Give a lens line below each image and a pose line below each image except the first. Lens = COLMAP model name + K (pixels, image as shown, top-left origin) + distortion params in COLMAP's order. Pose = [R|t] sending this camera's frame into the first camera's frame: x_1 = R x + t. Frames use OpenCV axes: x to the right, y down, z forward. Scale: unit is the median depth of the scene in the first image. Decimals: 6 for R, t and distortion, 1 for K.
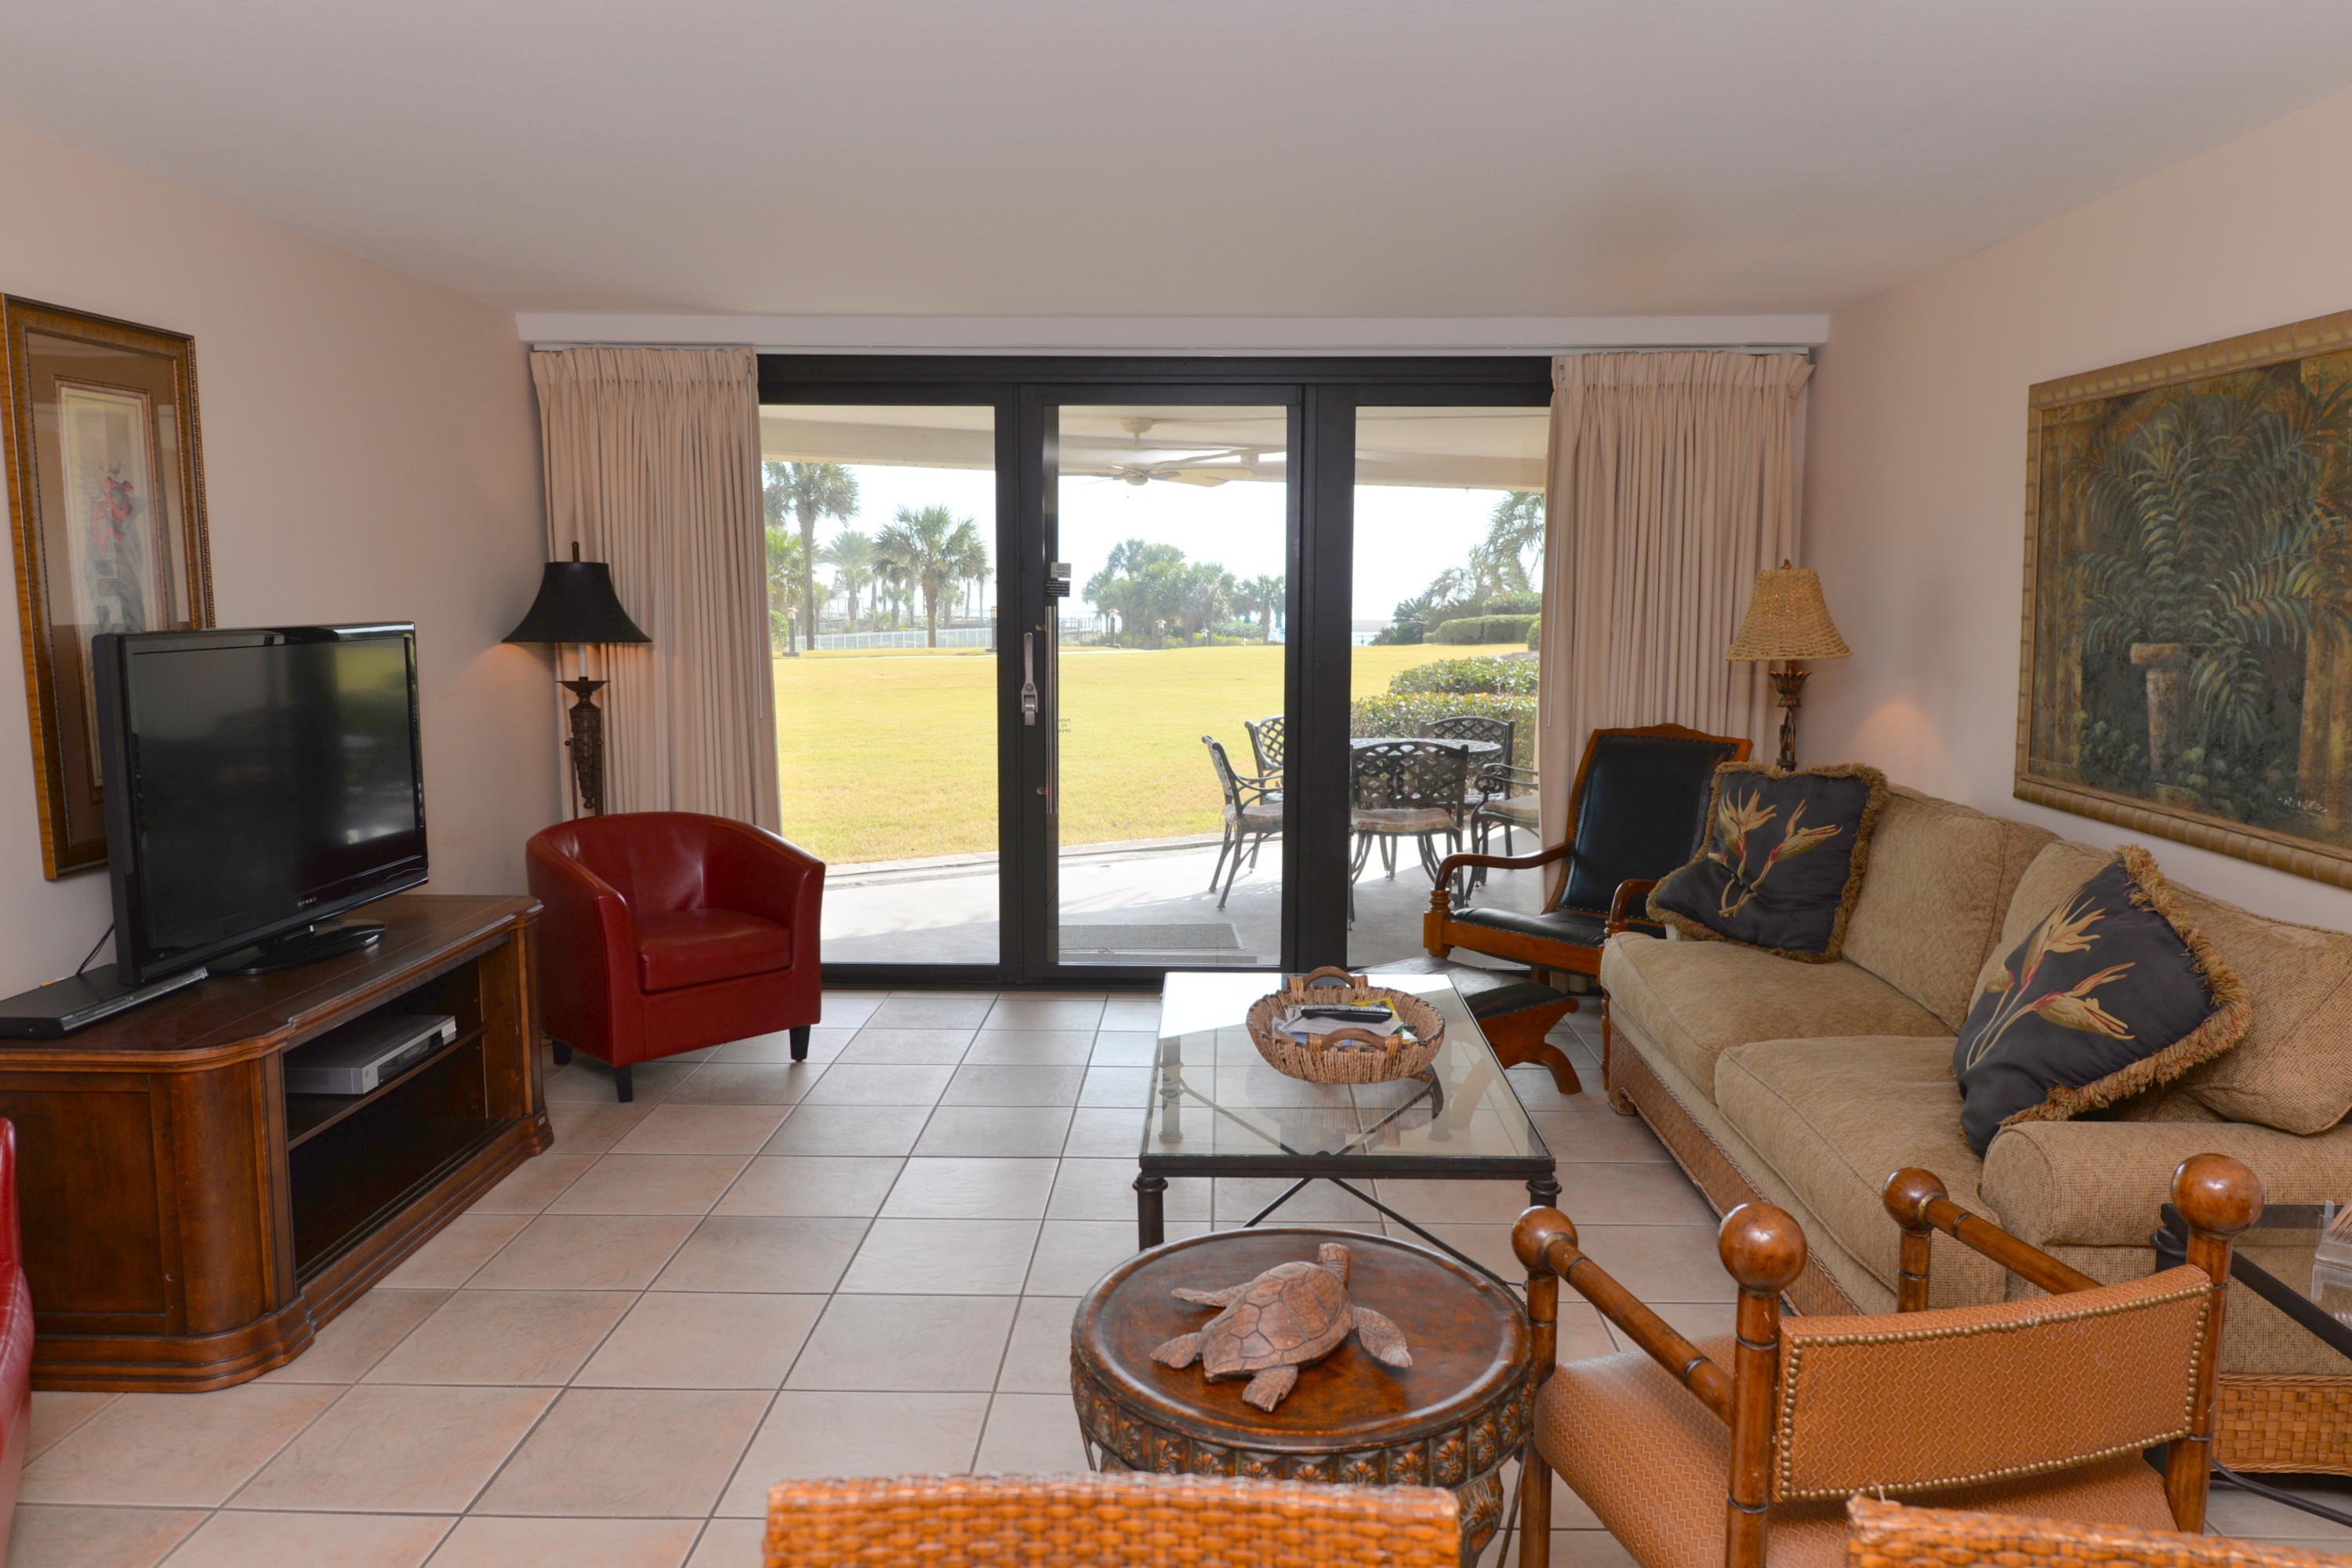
lens RADIAL K [[1575.3, 0, 1176.0], [0, 1575.3, 784.0], [0, 0, 1]] dist [-0.006977, -0.002561]
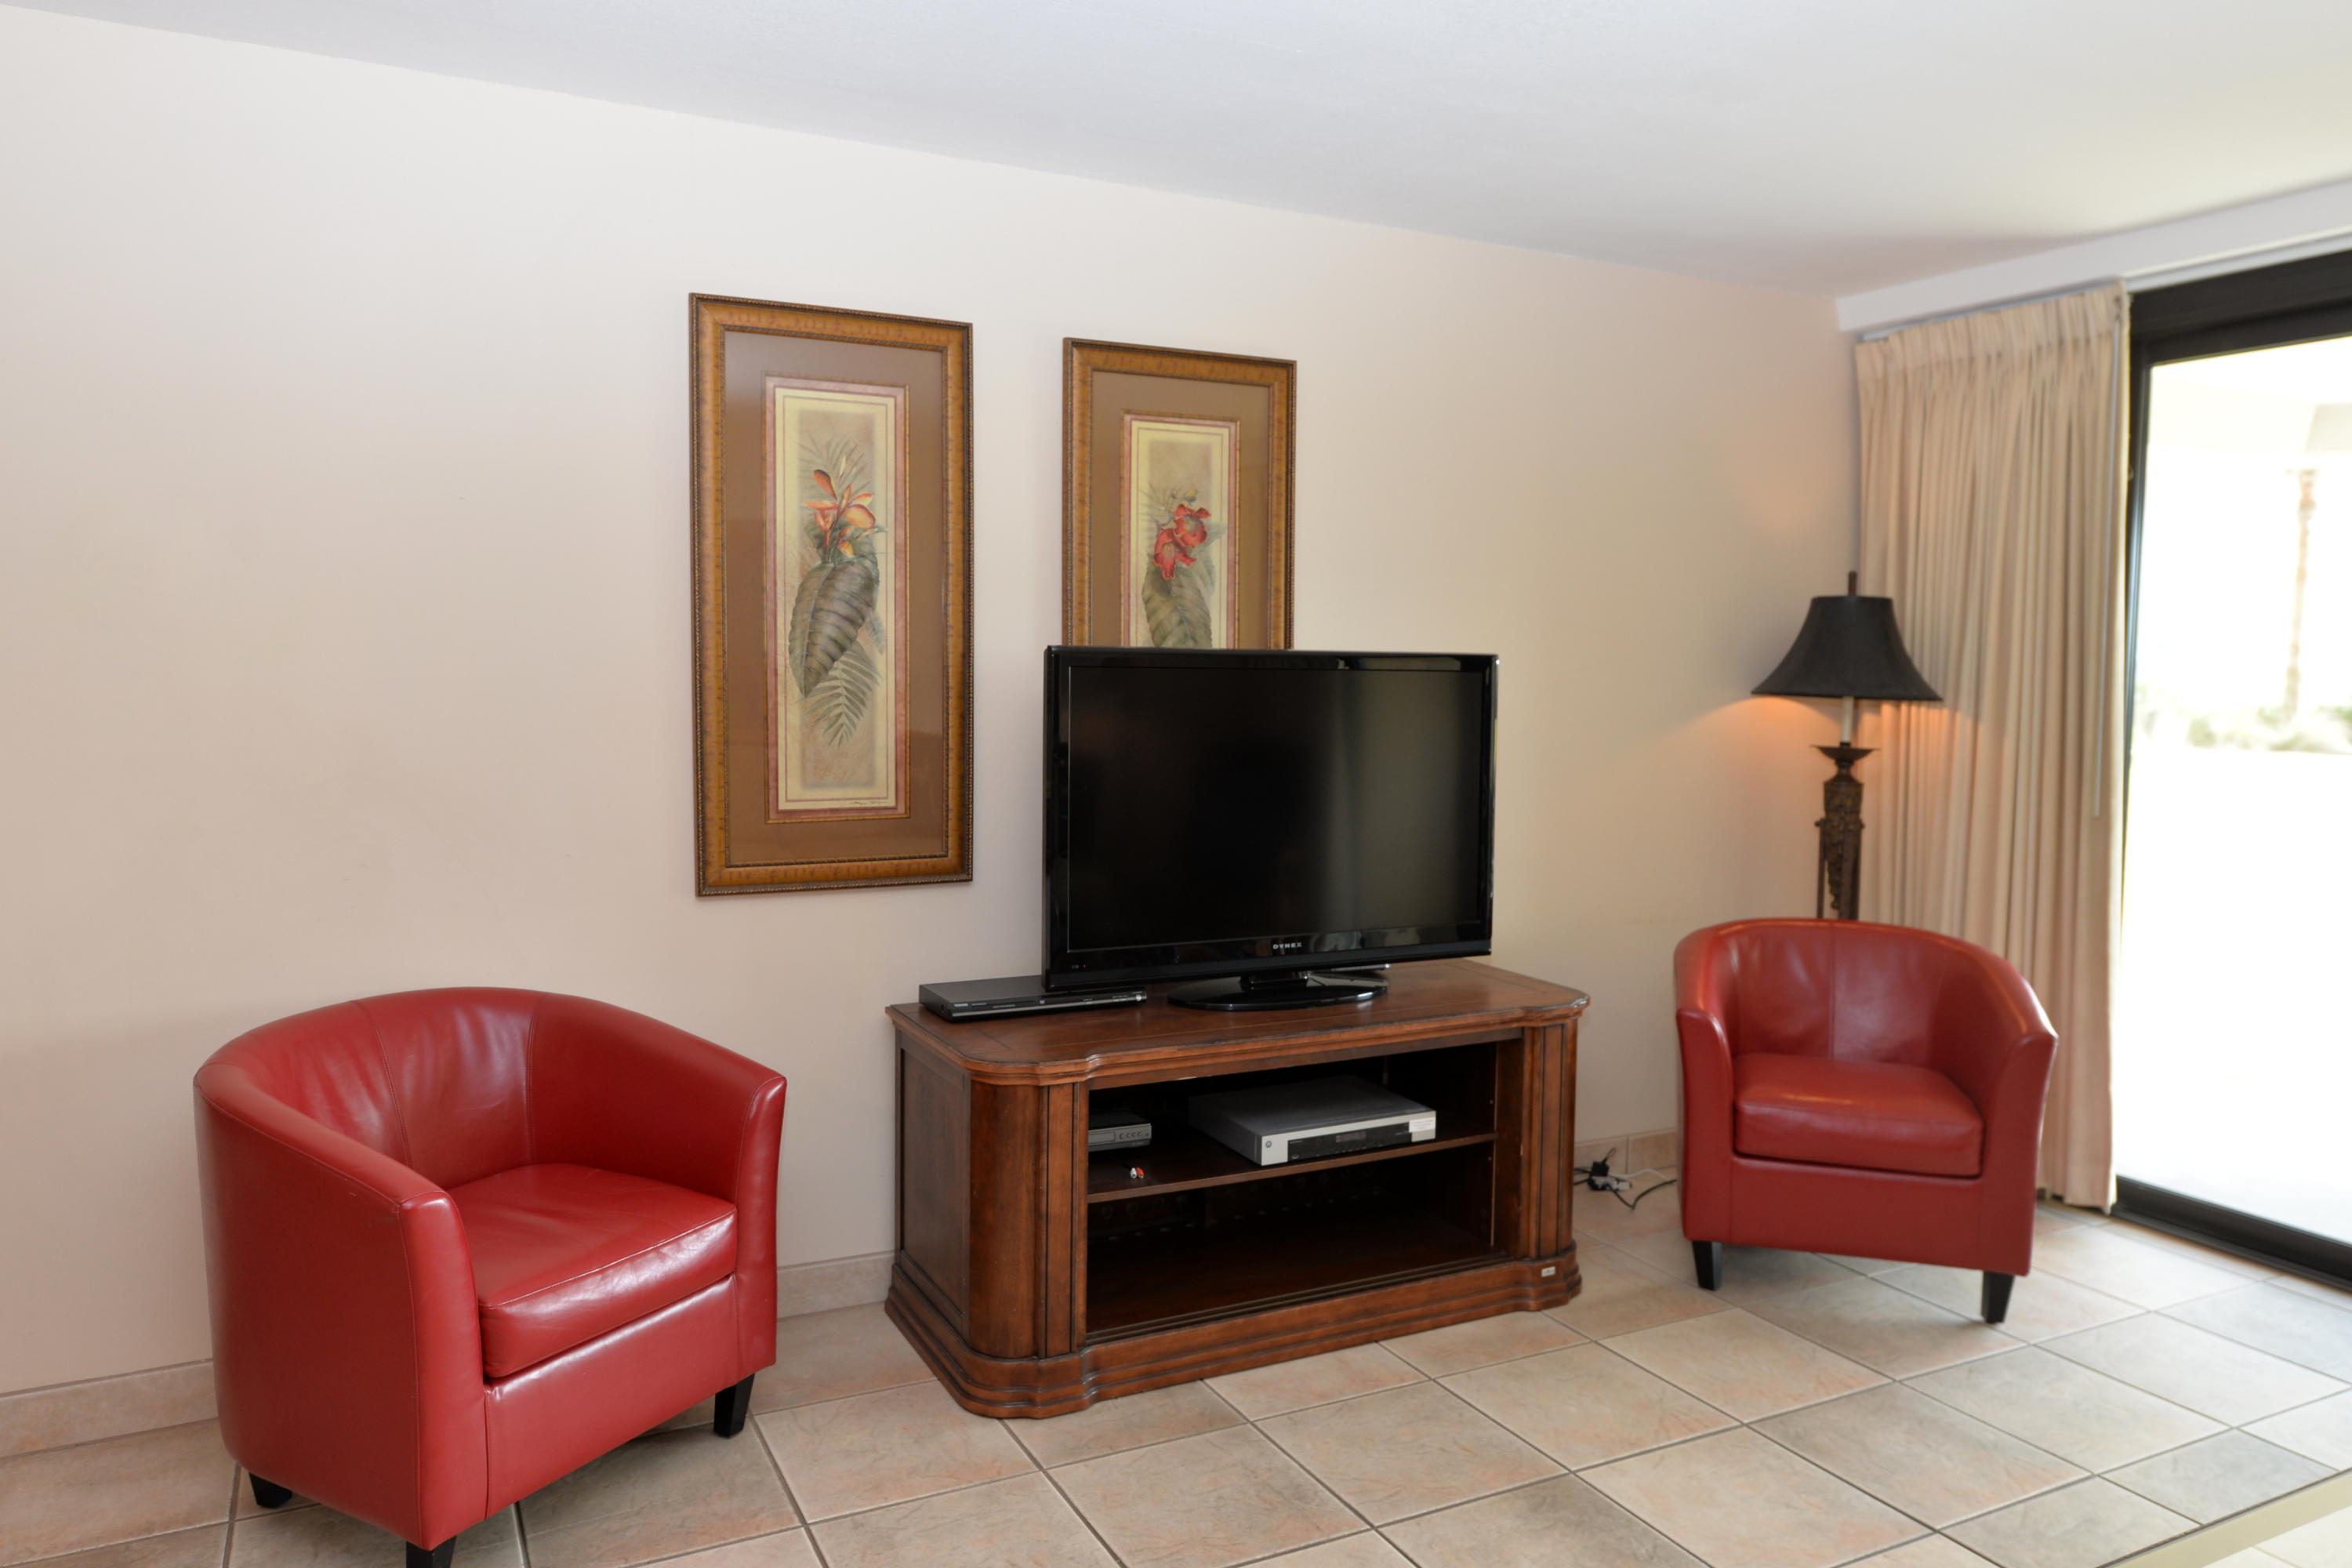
lens RADIAL K [[1575.3, 0, 1176.0], [0, 1575.3, 784.0], [0, 0, 1]] dist [-0.006977, -0.002561]
pose [[0.476997, 0.070444, -0.876077, 0.179658], [-0.121446, 0.992504, 0.013682, -0.020151], [0.870474, 0.099869, 0.481976, 0.385789]]
